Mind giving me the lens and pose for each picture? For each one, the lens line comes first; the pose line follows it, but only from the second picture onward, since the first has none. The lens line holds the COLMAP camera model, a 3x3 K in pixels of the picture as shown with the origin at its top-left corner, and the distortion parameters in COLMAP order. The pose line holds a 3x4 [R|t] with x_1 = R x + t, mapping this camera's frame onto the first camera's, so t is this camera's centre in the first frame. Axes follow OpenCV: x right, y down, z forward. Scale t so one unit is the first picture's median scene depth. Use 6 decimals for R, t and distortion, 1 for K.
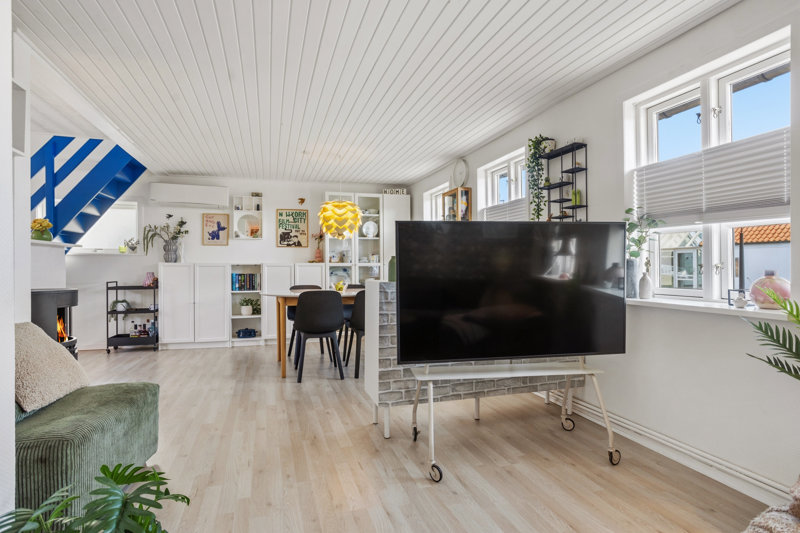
lens RADIAL K [[427.2, 0, 408.7], [0, 427.2, 266.4], [0, 0, 1]] dist [-0.030625, -0.000232]
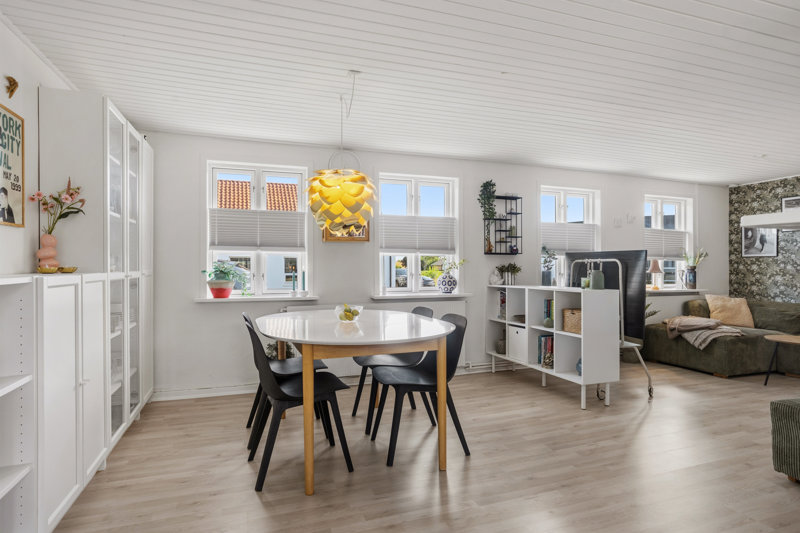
lens RADIAL K [[456.4, 0, 402.1], [0, 456.4, 262.0], [0, 0, 1]] dist [-0.061935, 0.054827]
pose [[-0.034154, 0.012381, 0.999340, -0.845537], [-0.000225, 0.999923, -0.012396, -0.018437], [-0.999417, -0.000648, -0.034149, 0.987450]]
